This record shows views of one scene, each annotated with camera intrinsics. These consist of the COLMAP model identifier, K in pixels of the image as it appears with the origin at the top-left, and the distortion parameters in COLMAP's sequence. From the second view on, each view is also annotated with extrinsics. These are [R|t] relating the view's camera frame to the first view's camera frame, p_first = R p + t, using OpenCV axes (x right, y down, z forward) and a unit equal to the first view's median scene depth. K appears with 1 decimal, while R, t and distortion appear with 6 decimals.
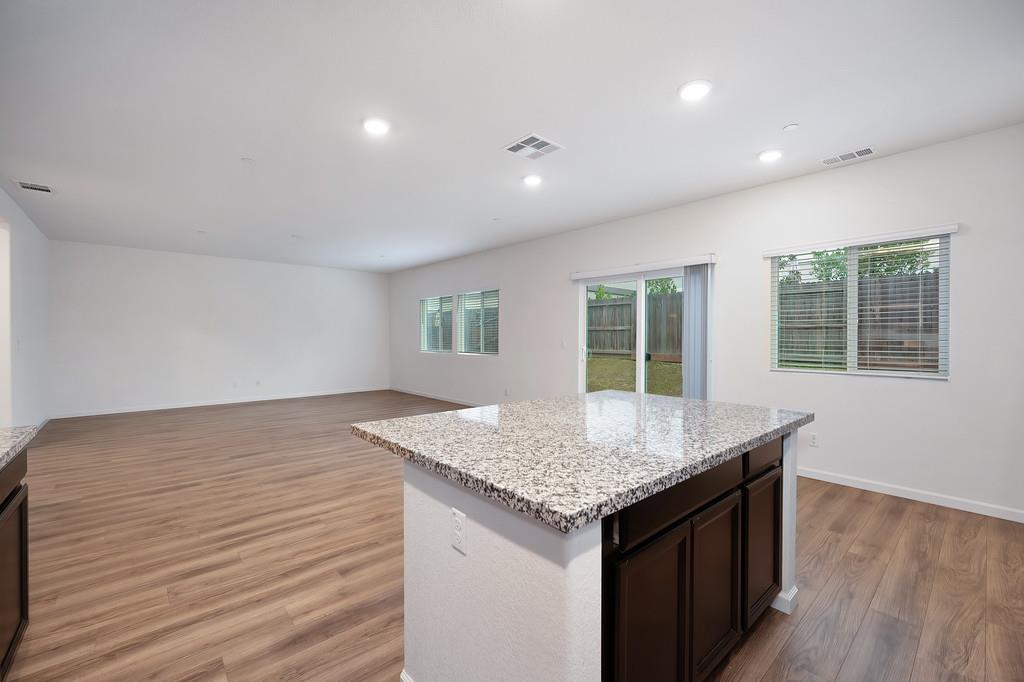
lens RADIAL K [[423.5, 0, 514.1], [0, 423.5, 339.4], [0, 0, 1]] dist [-0.001350, 0.000014]
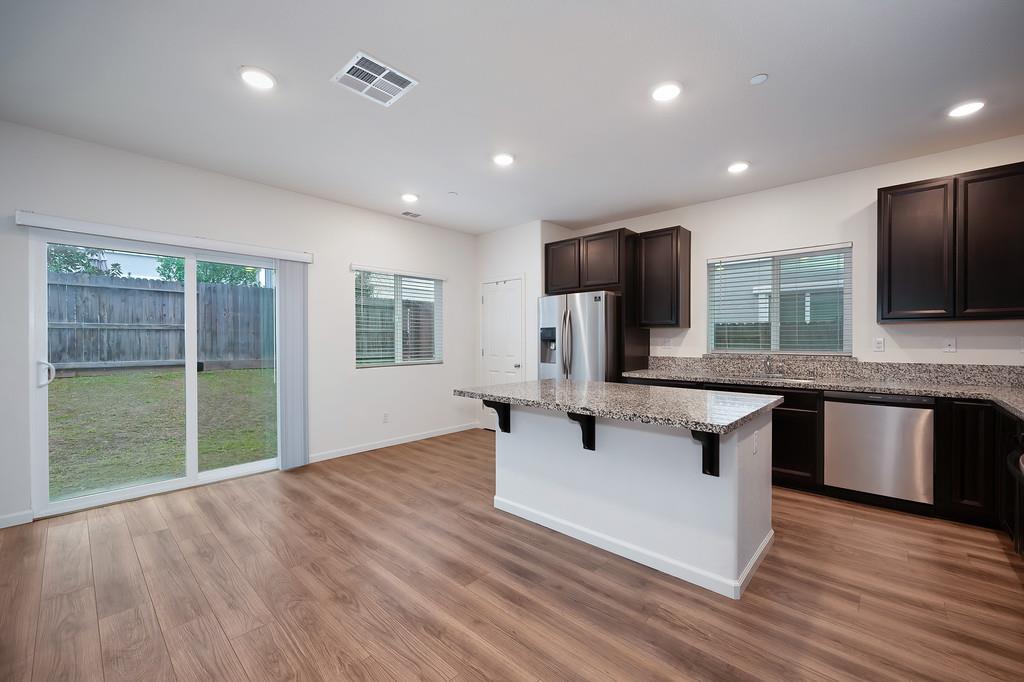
lens RADIAL K [[409.7, 0, 515.3], [0, 409.7, 340.1], [0, 0, 1]] dist [-0.001397, -0.000105]
pose [[-0.100414, -0.003402, 0.994940, -0.573598], [0.009910, 0.999941, 0.004420, -0.003088], [-0.994896, 0.010304, -0.100374, 0.701140]]
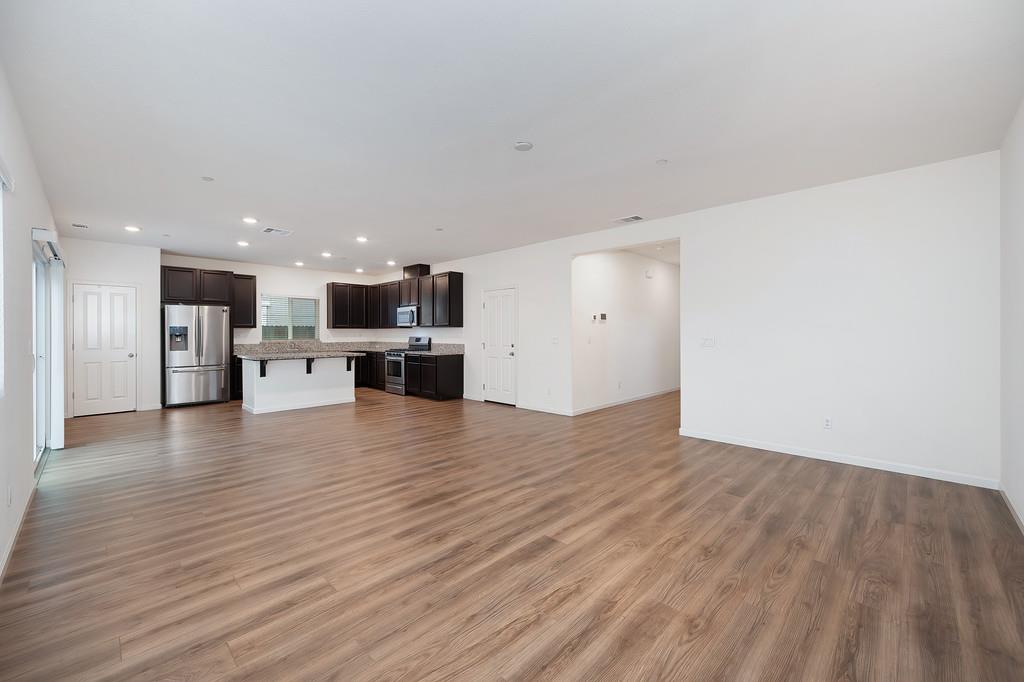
lens RADIAL K [[407.6, 0, 513.0], [0, 407.6, 333.2], [0, 0, 1]] dist [-0.001568, 0.000104]
pose [[-0.997682, -0.001599, -0.068027, -0.725880], [-0.002254, 0.999952, 0.009560, -0.027258], [0.068009, 0.009691, -0.997638, 2.394007]]
